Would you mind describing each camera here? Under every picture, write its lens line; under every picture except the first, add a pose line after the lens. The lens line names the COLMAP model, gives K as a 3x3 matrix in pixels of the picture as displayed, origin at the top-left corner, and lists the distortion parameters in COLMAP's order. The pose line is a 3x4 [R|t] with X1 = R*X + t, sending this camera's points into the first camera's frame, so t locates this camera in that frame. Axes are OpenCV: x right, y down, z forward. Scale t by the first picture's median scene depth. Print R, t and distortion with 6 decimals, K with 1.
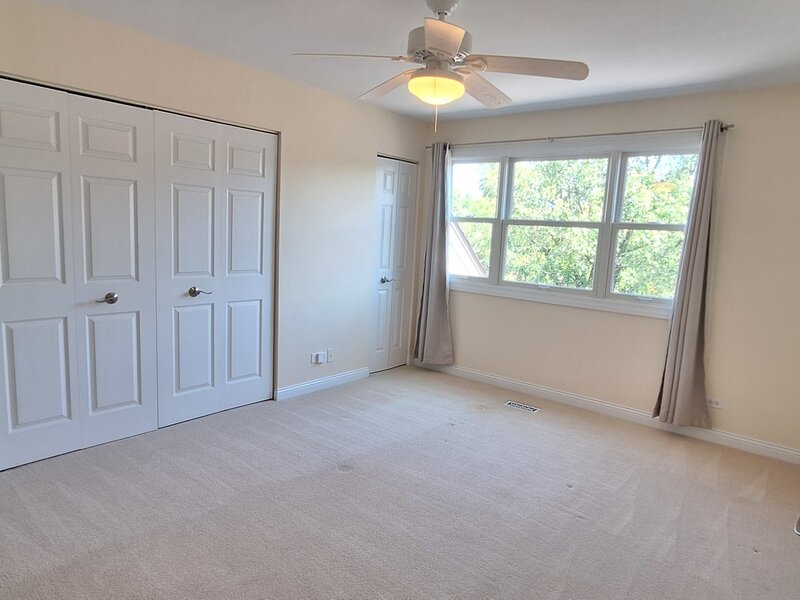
lens RADIAL K [[516.4, 0, 400.0], [0, 516.4, 300.0], [0, 0, 1]] dist [-0.022034, 0.020208]
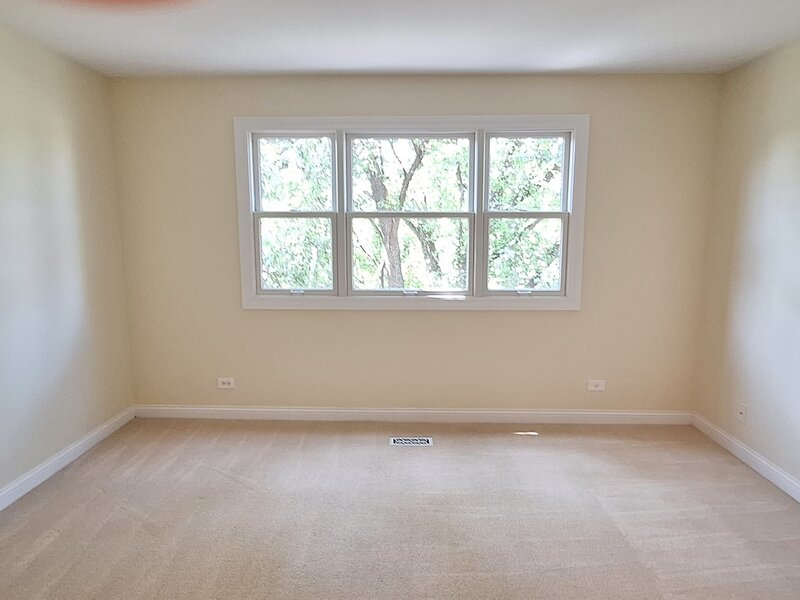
lens RADIAL K [[581.0, 0, 400.5], [0, 581.0, 323.3], [0, 0, 1]] dist [-0.025147, -0.000275]
pose [[0.777290, -0.146770, 0.611783, -0.293825], [0.122185, 0.989110, 0.082053, -0.051270], [-0.617163, 0.010972, 0.786759, 0.256398]]
